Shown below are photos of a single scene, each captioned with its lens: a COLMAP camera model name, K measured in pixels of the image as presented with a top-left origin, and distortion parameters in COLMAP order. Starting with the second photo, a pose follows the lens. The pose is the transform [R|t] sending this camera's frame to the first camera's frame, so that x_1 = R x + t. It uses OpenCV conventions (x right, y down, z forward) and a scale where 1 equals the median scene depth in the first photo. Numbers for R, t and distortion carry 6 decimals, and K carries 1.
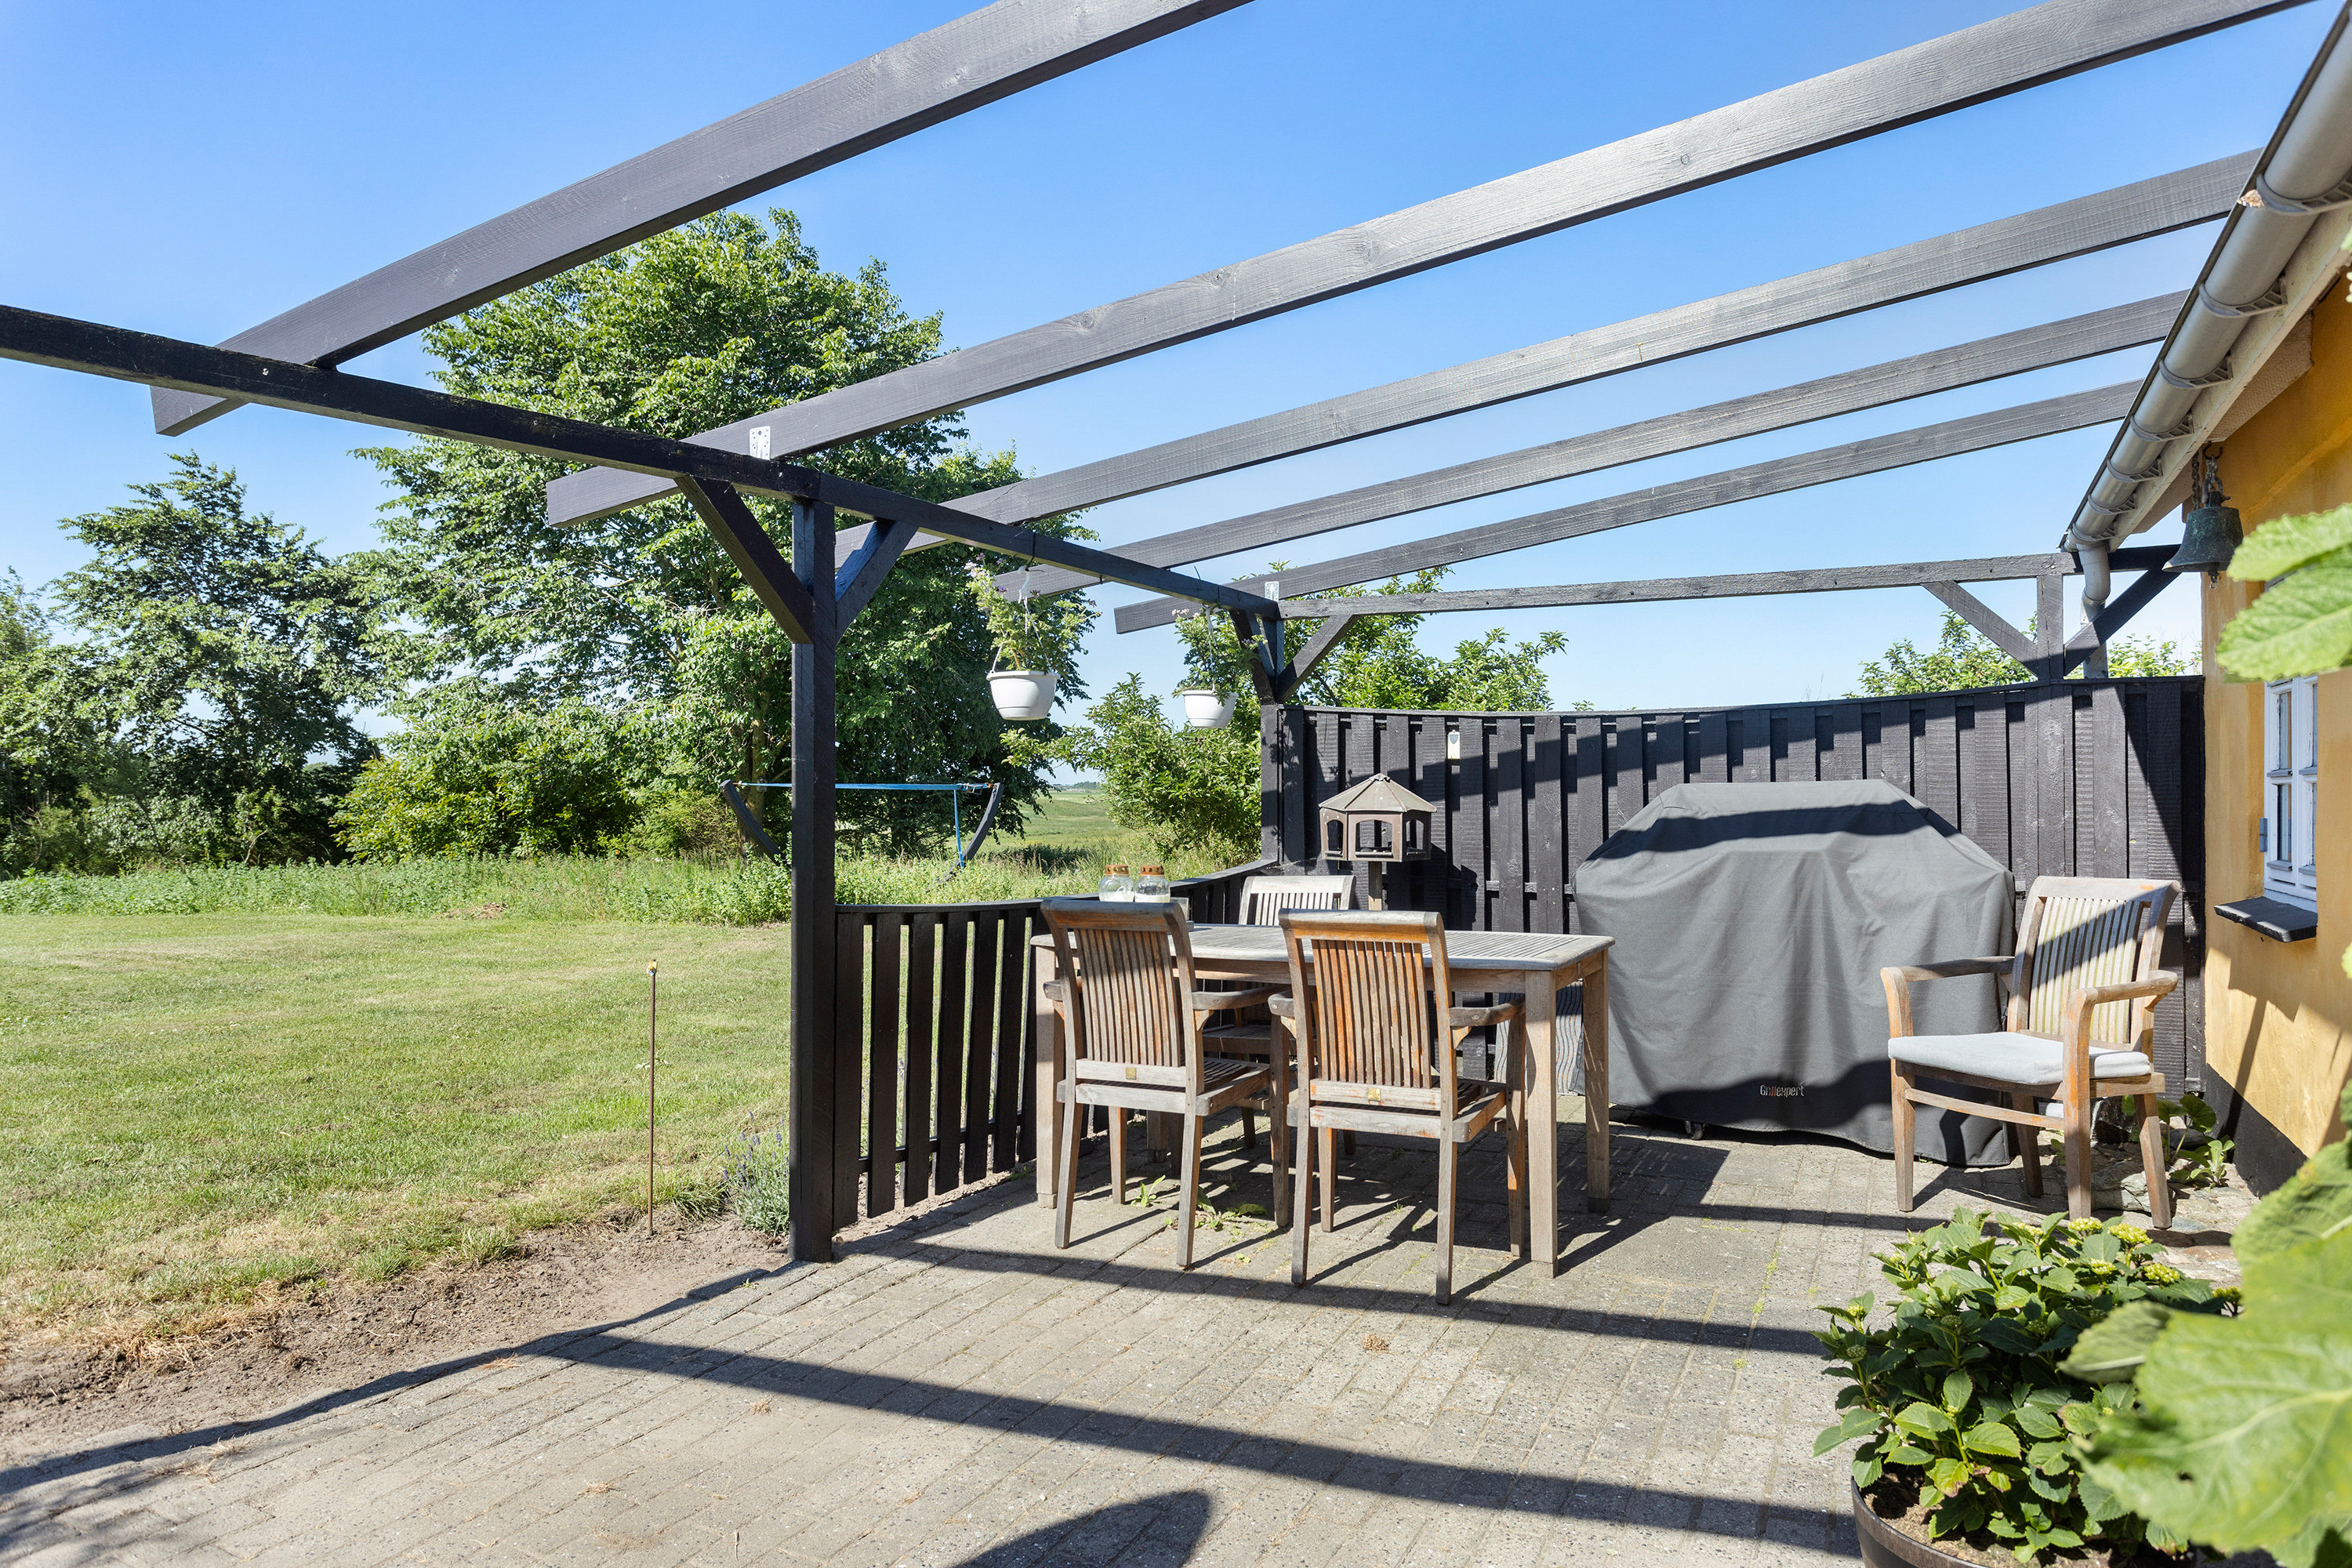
lens RADIAL K [[1500.3, 0, 1176.6], [0, 1500.3, 785.3], [0, 0, 1]] dist [-0.001339, 0.003353]
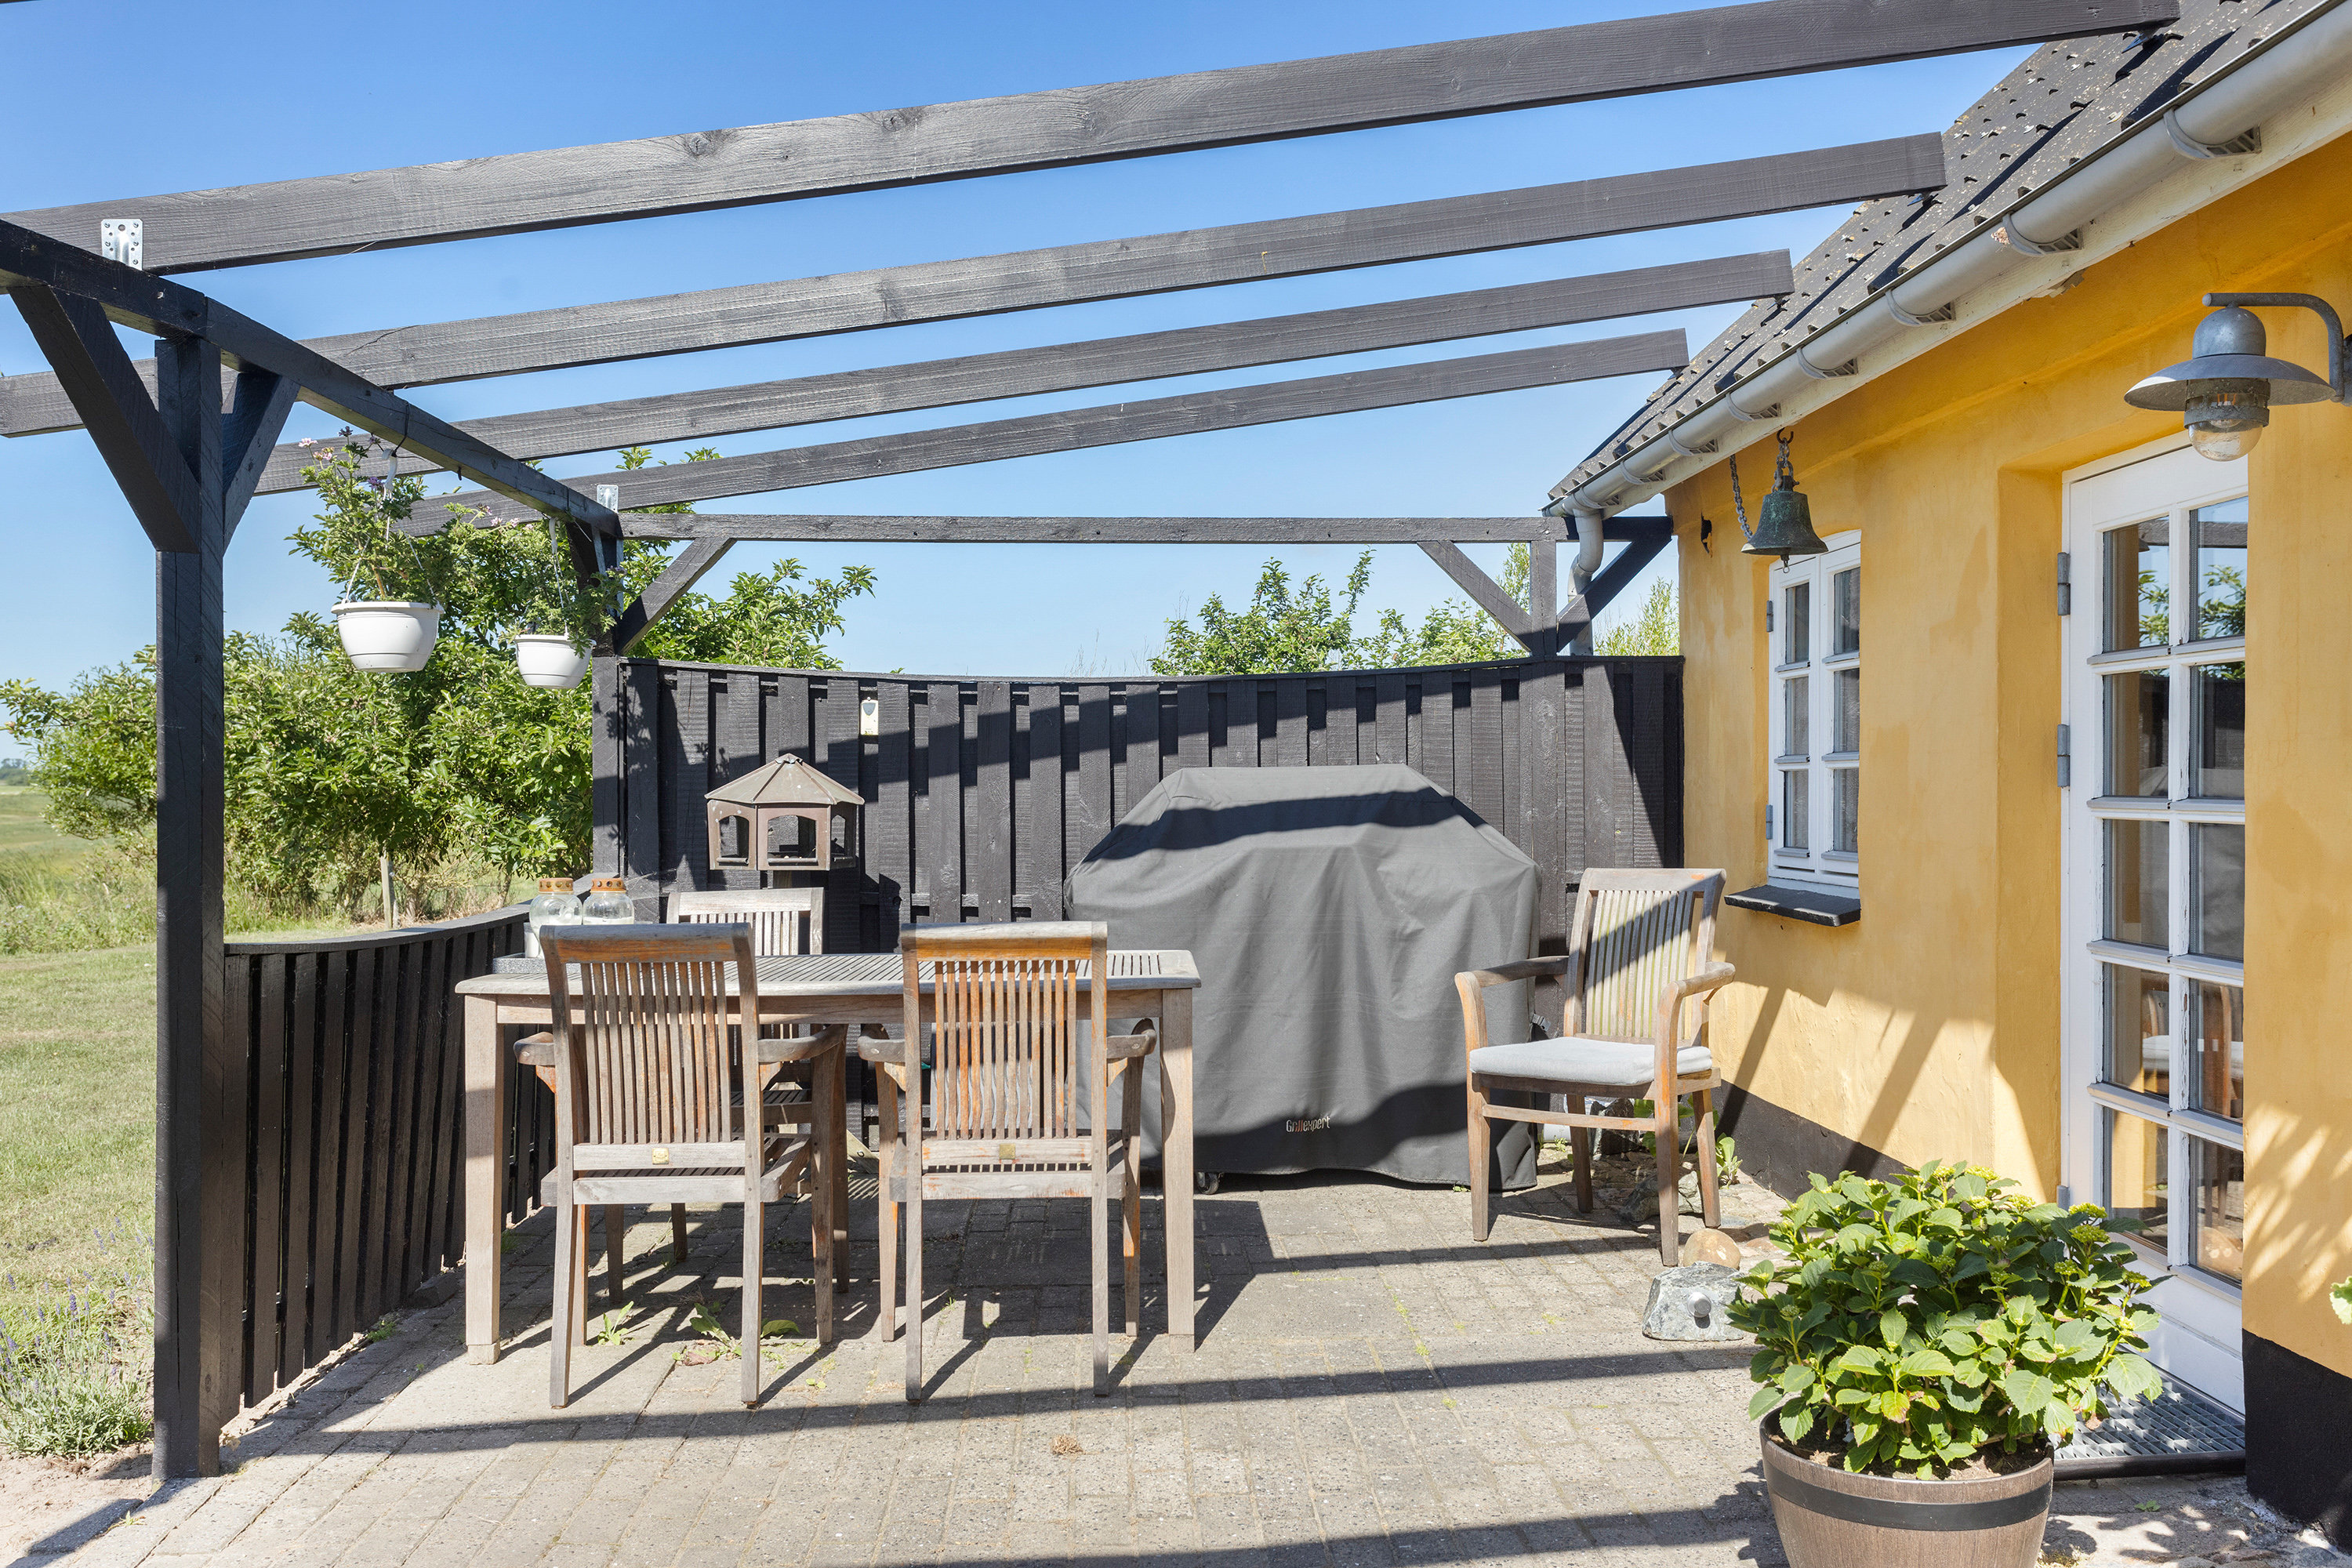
lens RADIAL K [[2148.6, 0, 1172.7], [0, 2148.6, 782.1], [0, 0, 1]] dist [0.009962, 0.000000]
pose [[0.878185, 0.000070, 0.478321, -0.246467], [-0.002364, 0.999988, 0.004194, 0.001708], [-0.478315, -0.004814, 0.878175, -0.041203]]
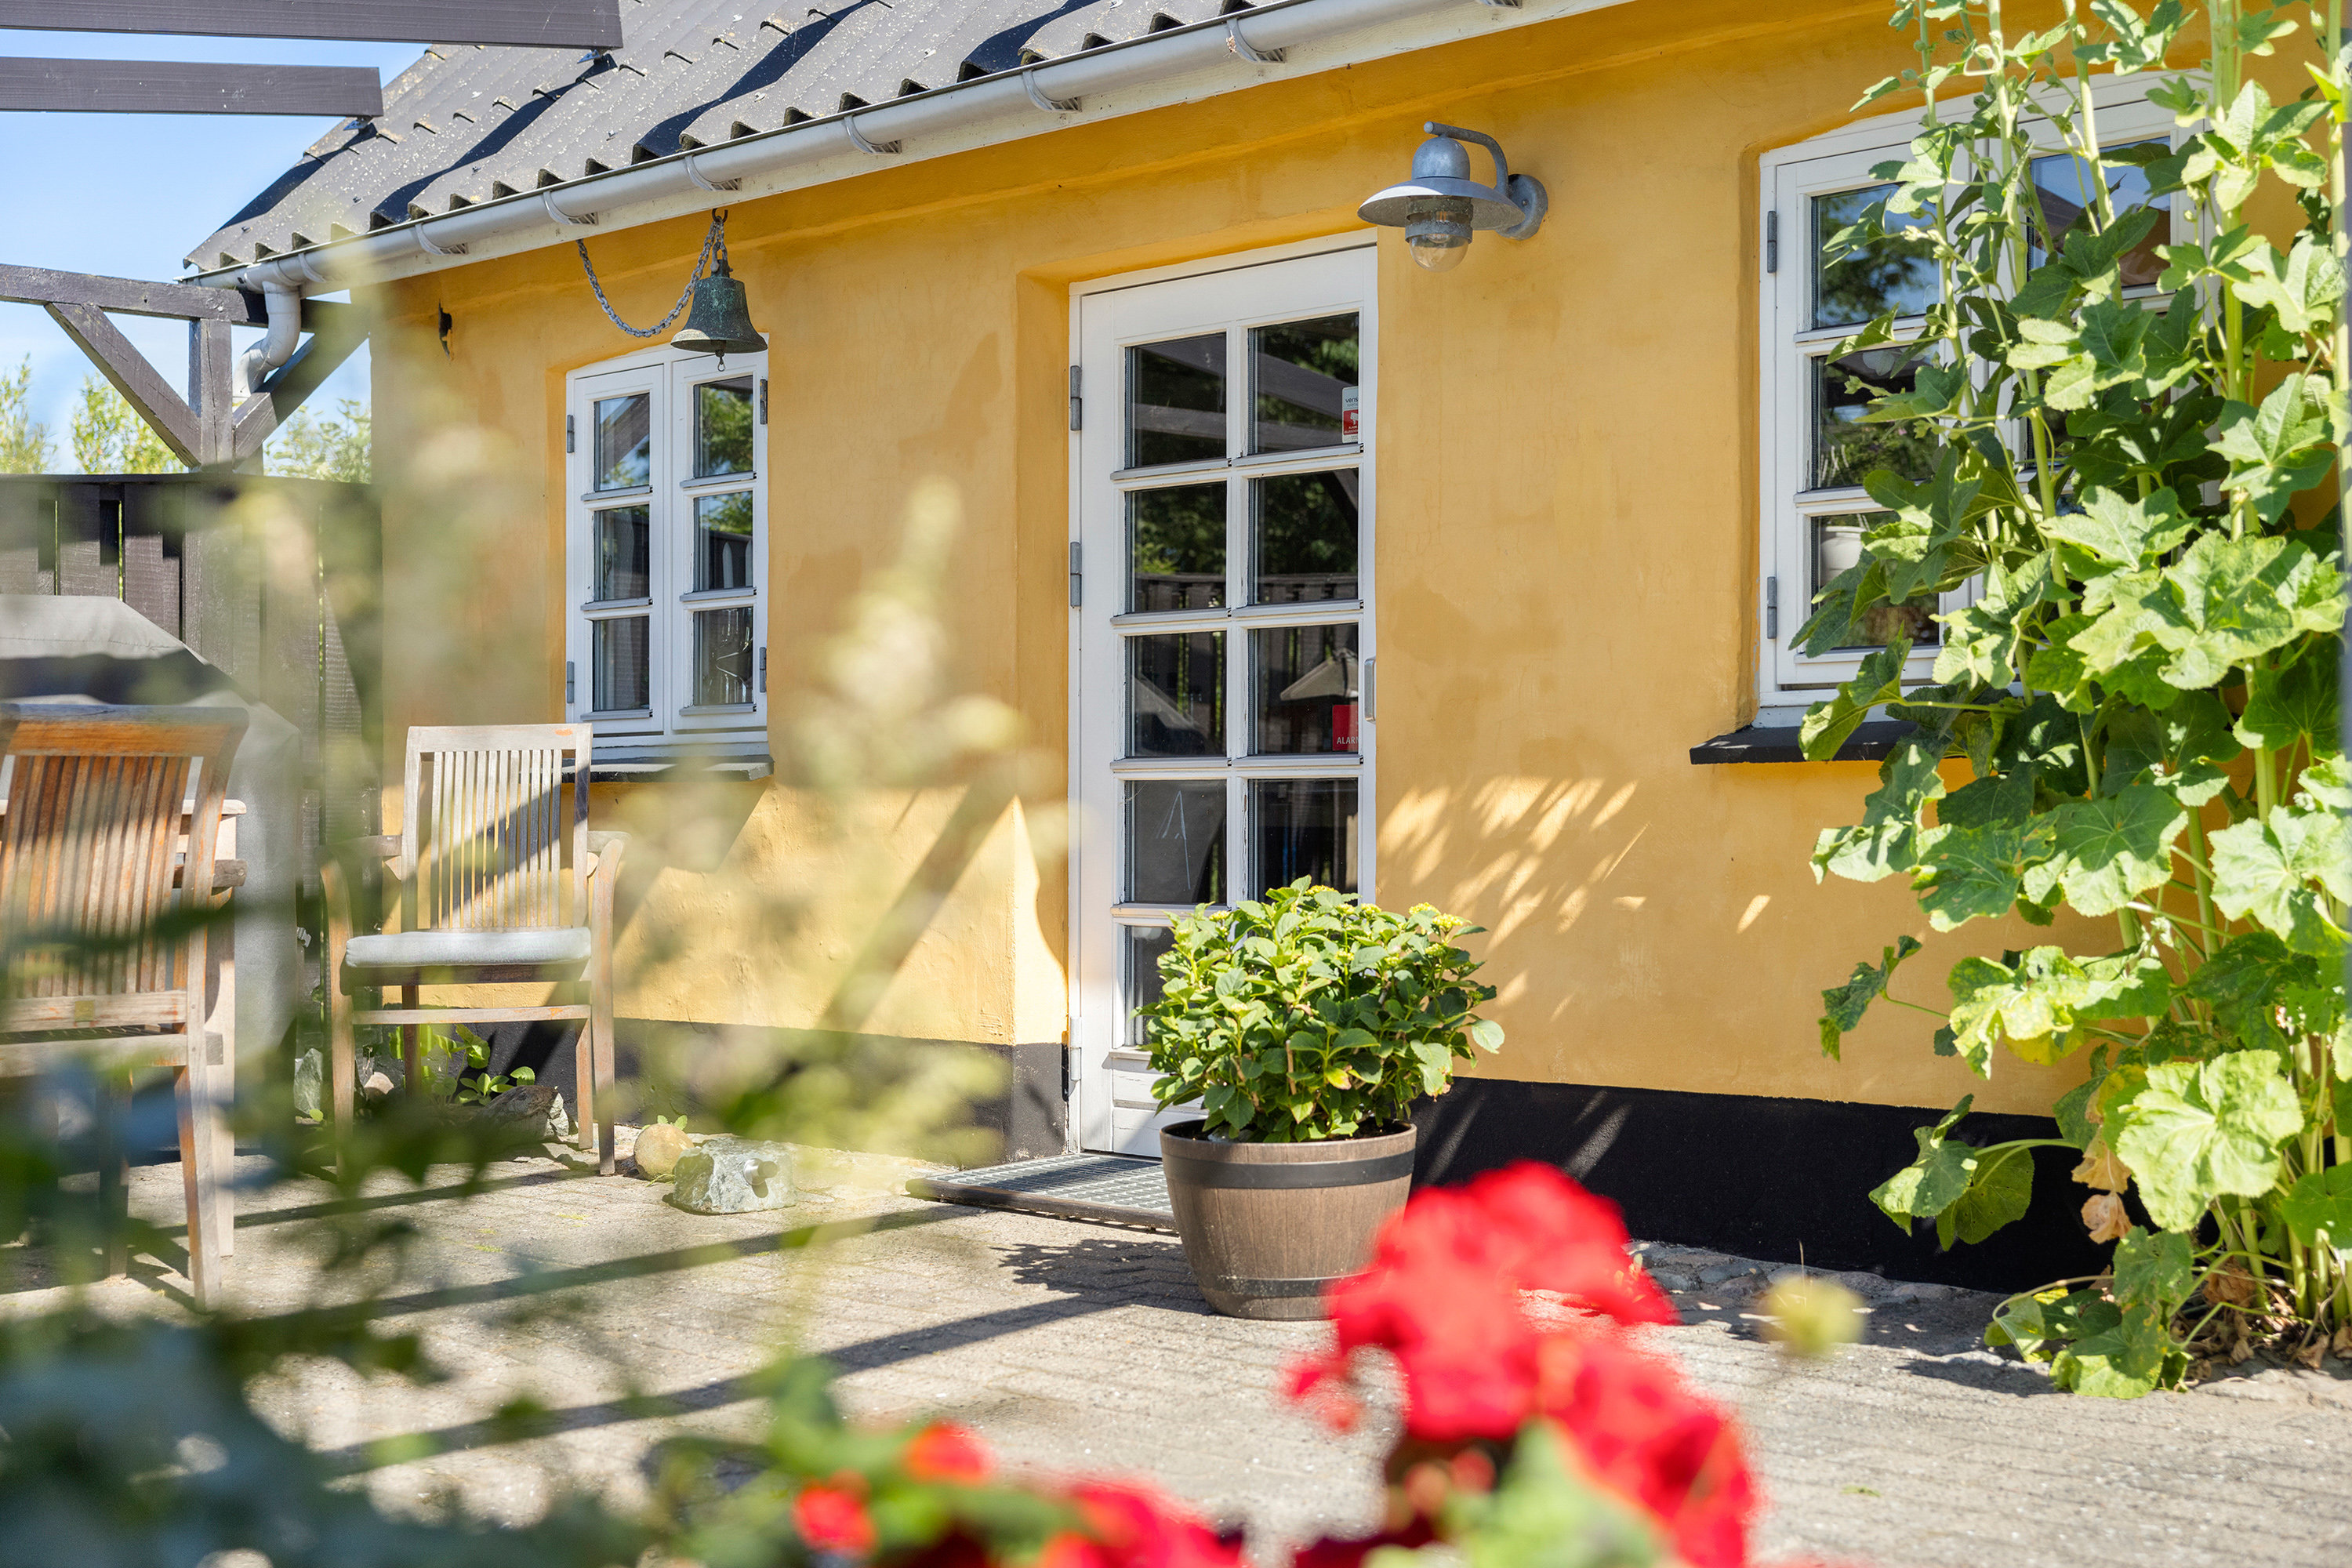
lens RADIAL K [[3277.5, 0, 1179.4], [0, 3277.5, 788.7], [0, 0, 1]] dist [0.045049, 0.000000]
pose [[0.326572, 0.008081, 0.945138, -0.718388], [-0.002824, 0.999967, -0.007574, 0.087410], [-0.945168, -0.000195, 0.326584, 0.089659]]
